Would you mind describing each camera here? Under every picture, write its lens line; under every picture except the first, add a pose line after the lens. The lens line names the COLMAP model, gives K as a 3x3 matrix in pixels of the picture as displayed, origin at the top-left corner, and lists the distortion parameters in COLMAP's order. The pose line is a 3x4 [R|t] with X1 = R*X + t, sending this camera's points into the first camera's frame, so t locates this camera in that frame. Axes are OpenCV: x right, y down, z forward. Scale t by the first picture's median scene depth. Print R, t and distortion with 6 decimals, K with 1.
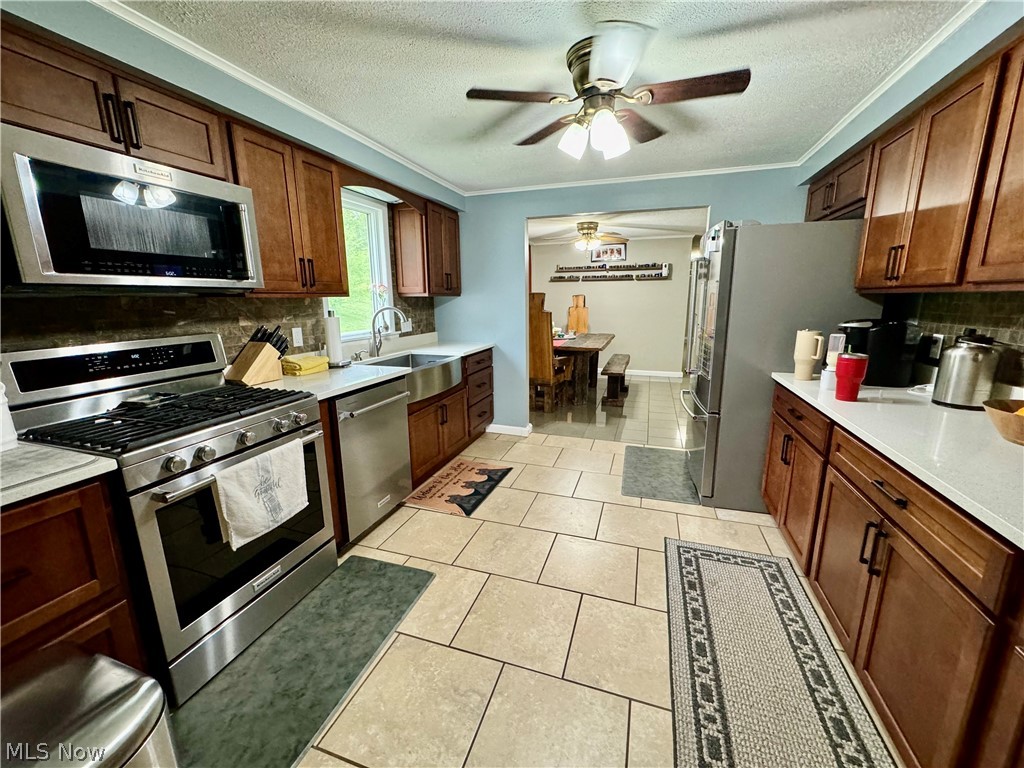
lens RADIAL K [[408.3, 0, 511.7], [0, 408.3, 383.7], [0, 0, 1]] dist [0.002767, 0.000449]
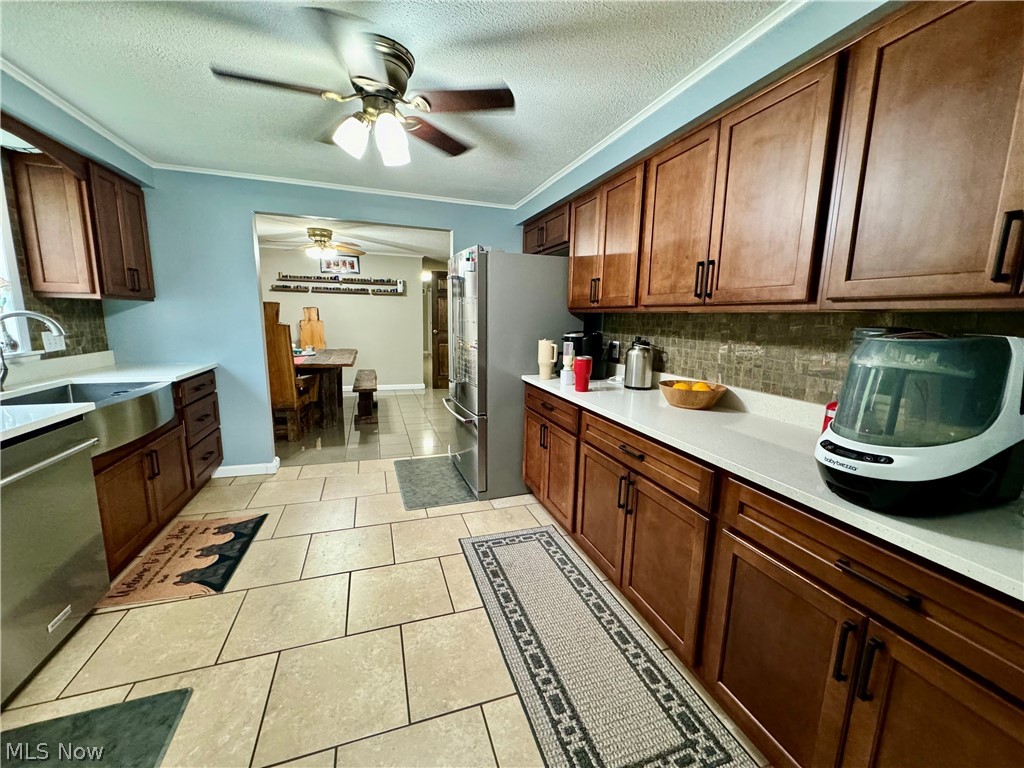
lens RADIAL K [[408.3, 0, 511.2], [0, 408.3, 383.8], [0, 0, 1]] dist [0.002767, 0.000449]
pose [[0.794767, -0.075180, 0.602241, -0.127647], [0.098382, 0.995133, -0.005607, 0.000918], [-0.598888, 0.063706, 0.798295, 0.067612]]
